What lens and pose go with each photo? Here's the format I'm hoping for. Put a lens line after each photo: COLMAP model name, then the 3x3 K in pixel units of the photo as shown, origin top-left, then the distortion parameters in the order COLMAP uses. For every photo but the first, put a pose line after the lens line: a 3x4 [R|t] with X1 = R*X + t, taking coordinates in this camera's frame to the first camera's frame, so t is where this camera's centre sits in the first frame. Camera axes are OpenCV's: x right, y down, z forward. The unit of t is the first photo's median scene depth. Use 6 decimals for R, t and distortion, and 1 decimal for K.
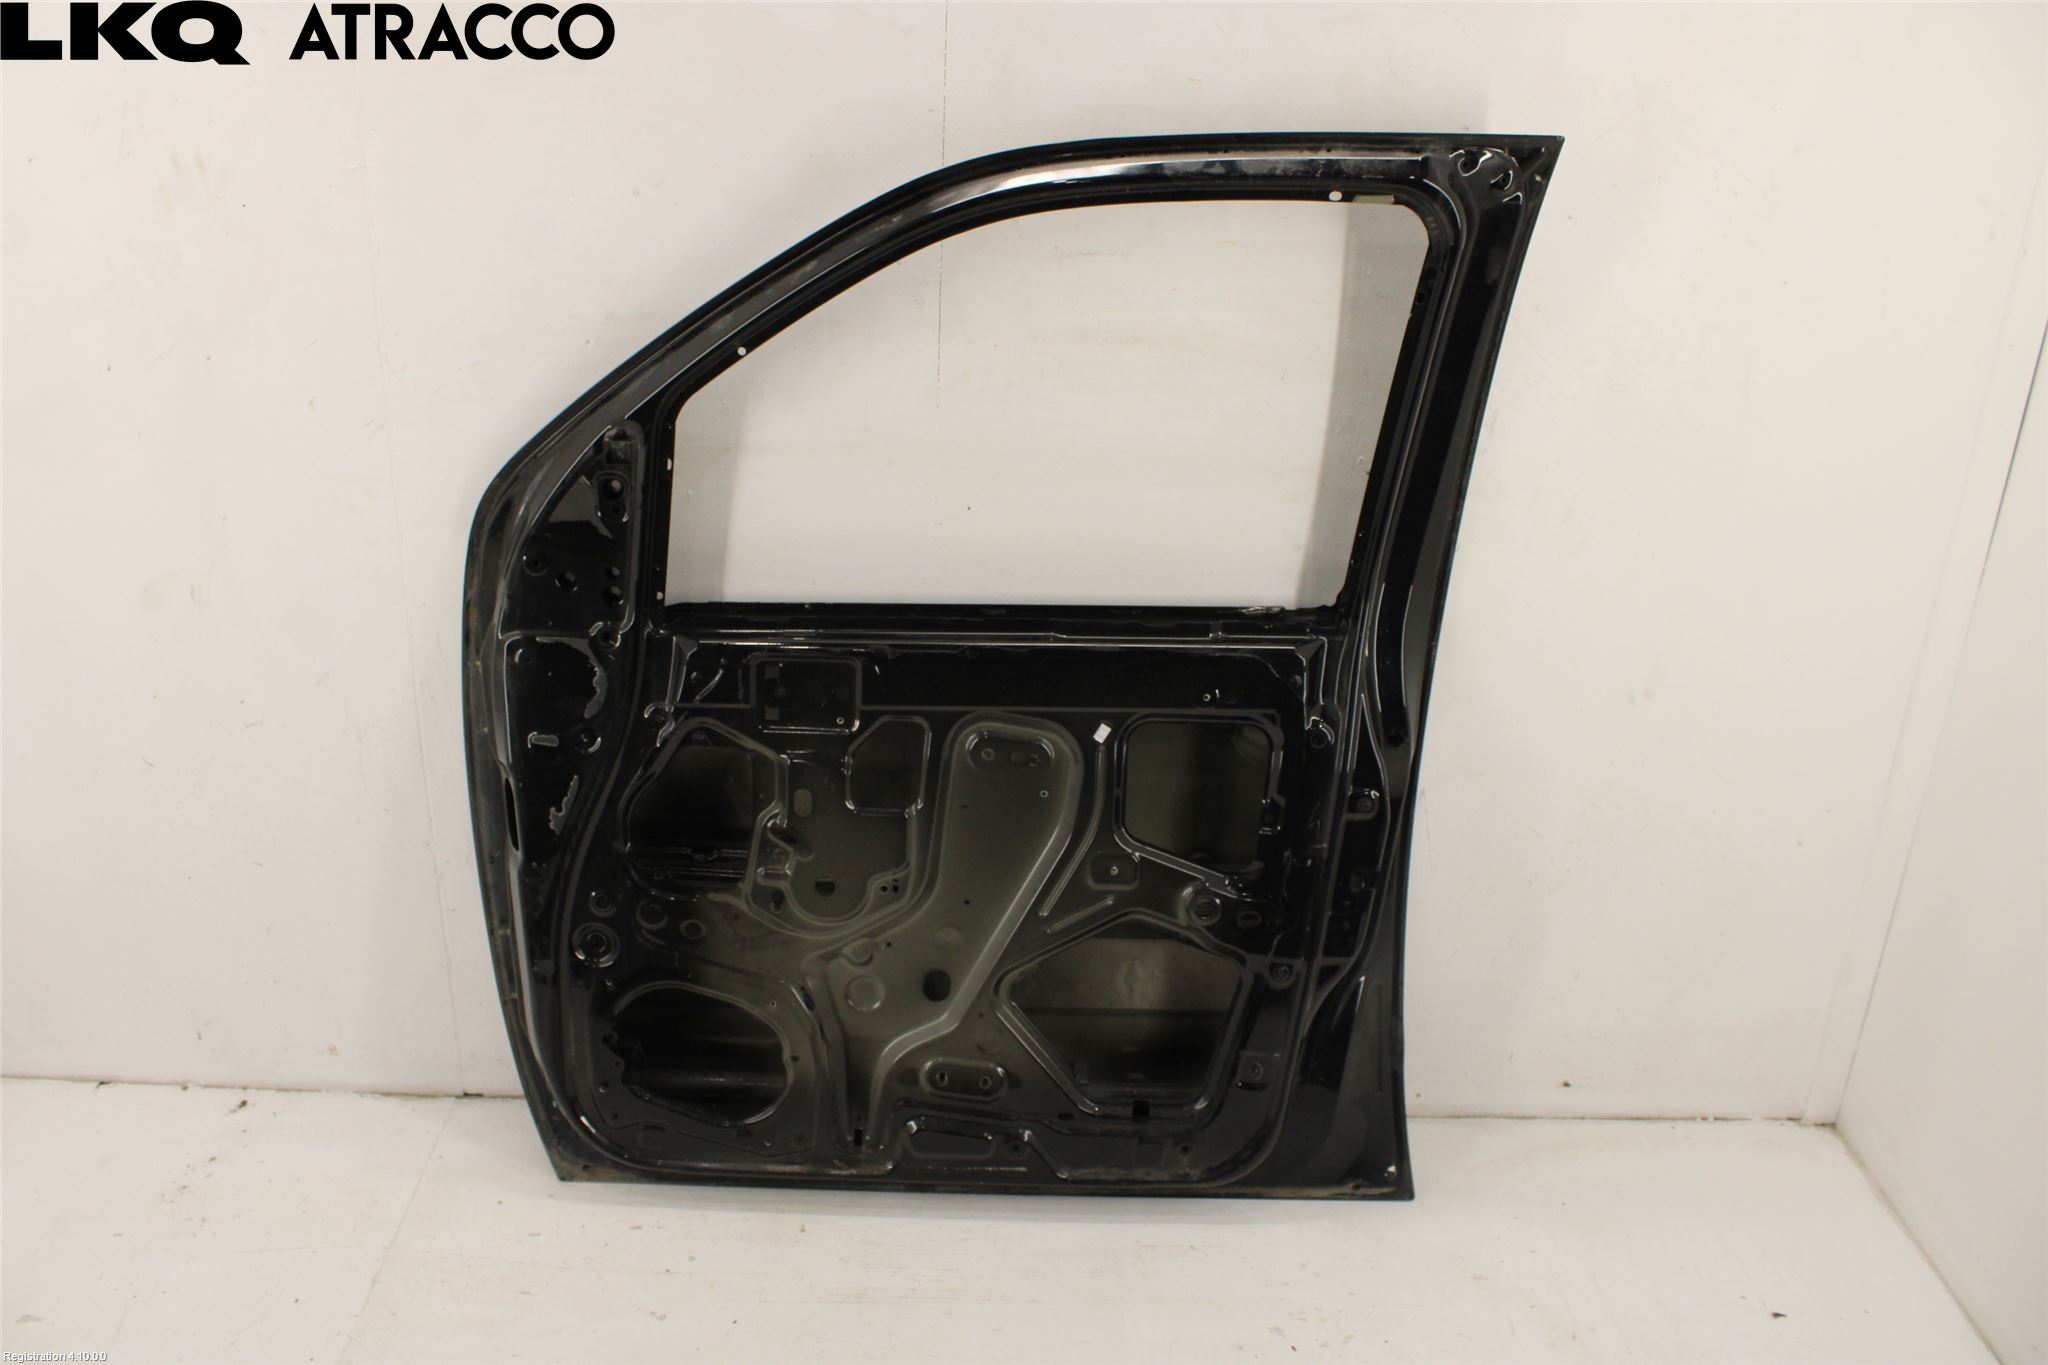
lens RADIAL K [[1714.4, 0, 1024.0], [0, 1714.4, 682.5], [0, 0, 1]] dist [-0.162046, 0.140129]
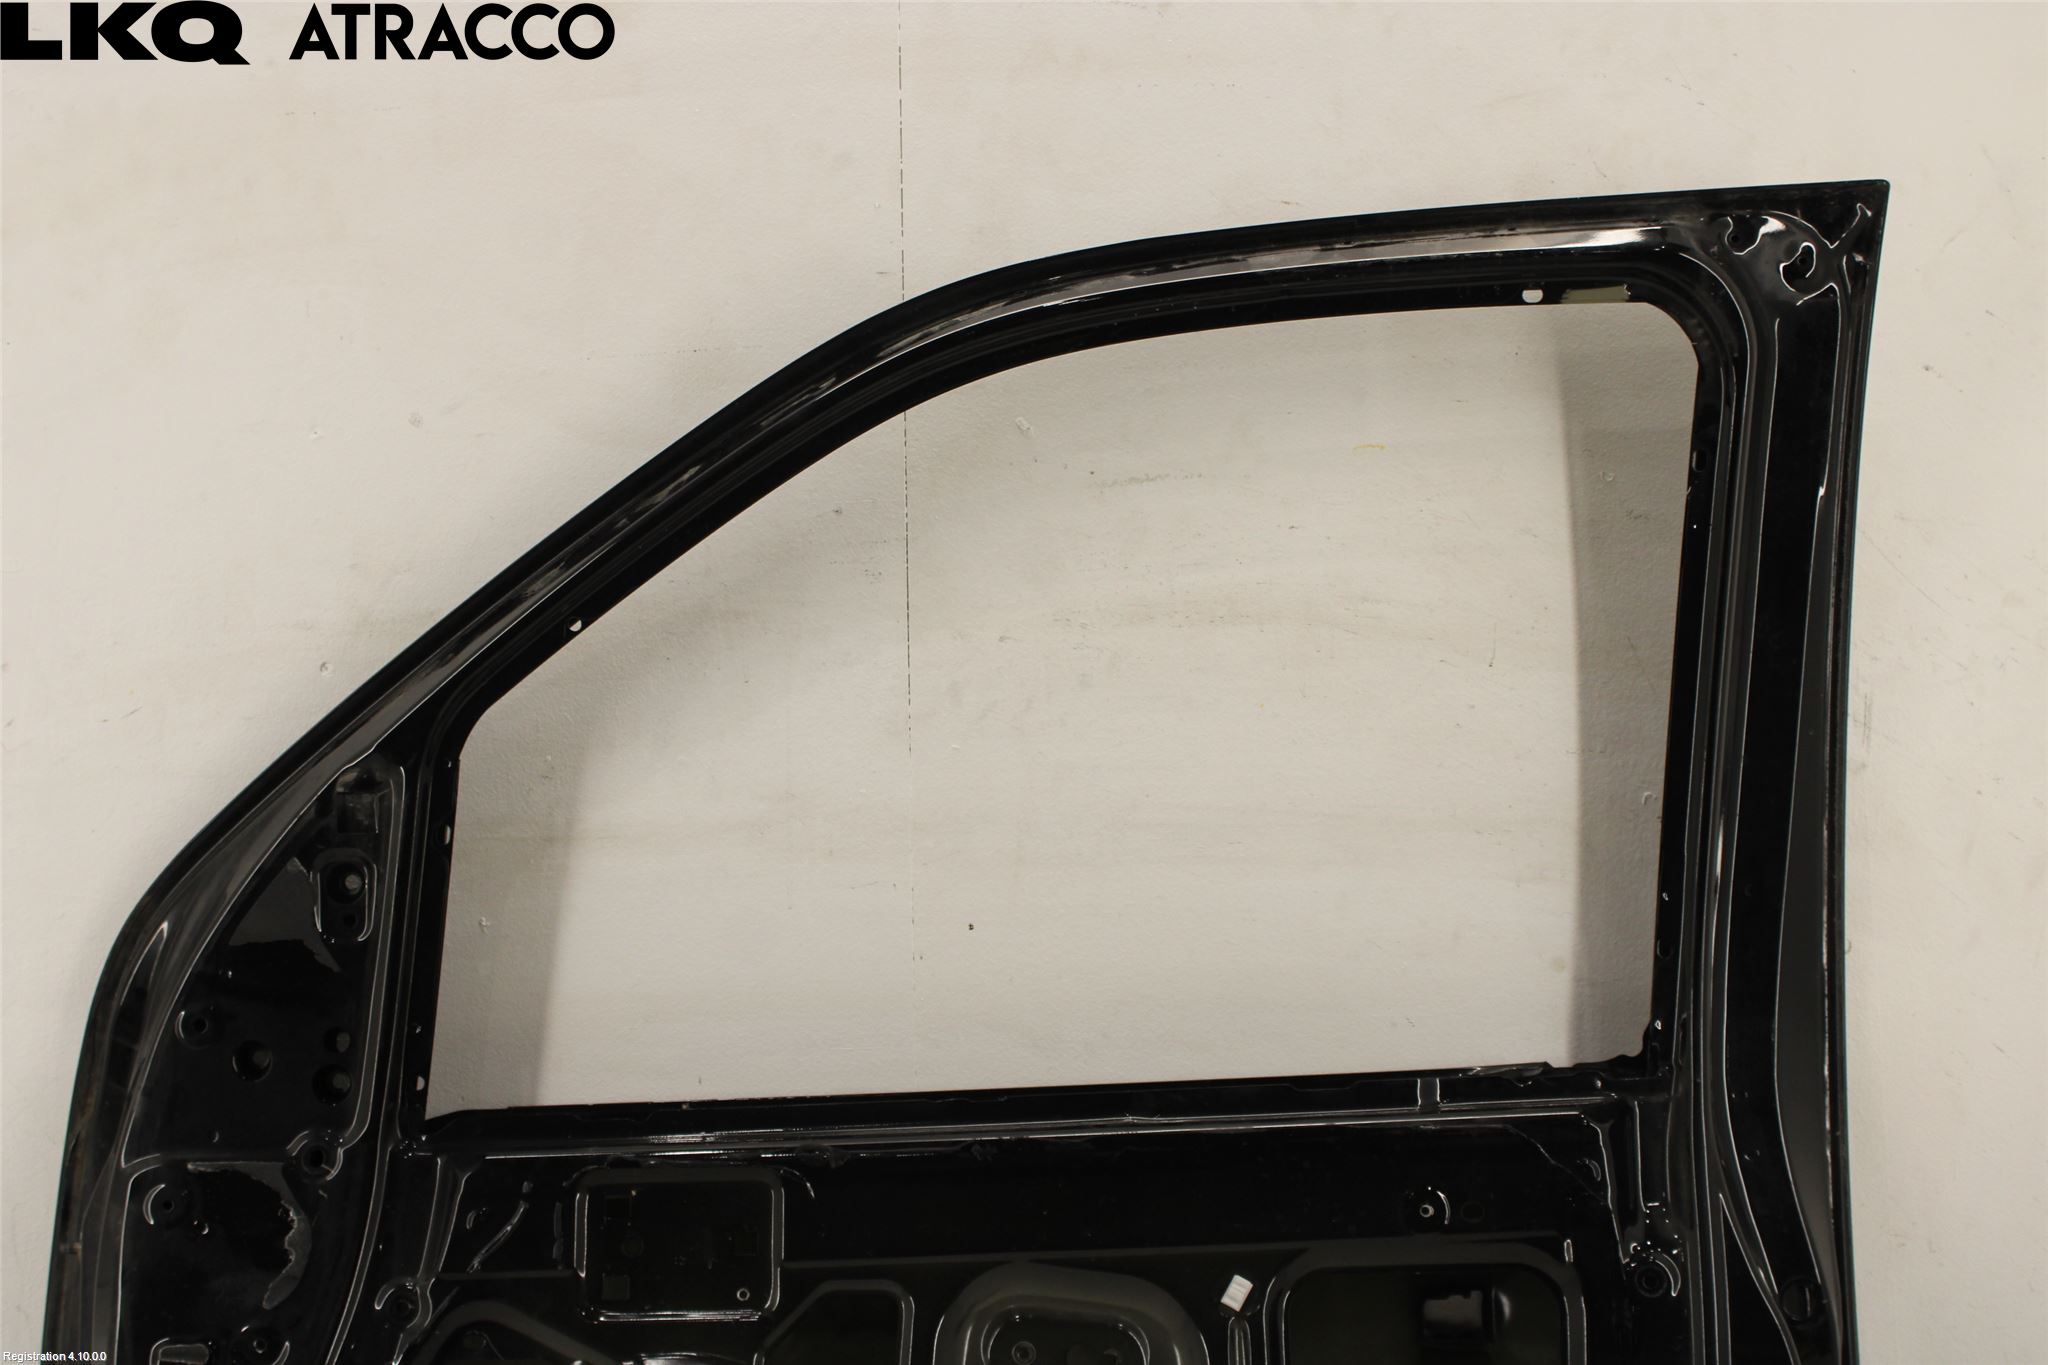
lens RADIAL K [[2606.7, 0, 1024.0], [0, 2606.7, 682.5], [0, 0, 1]] dist [-0.039921, -0.003682]
pose [[0.997856, -0.062207, -0.020319, 0.008265], [0.043523, 0.862708, -0.503825, 0.272729], [0.048871, 0.501861, 0.863567, 0.212355]]
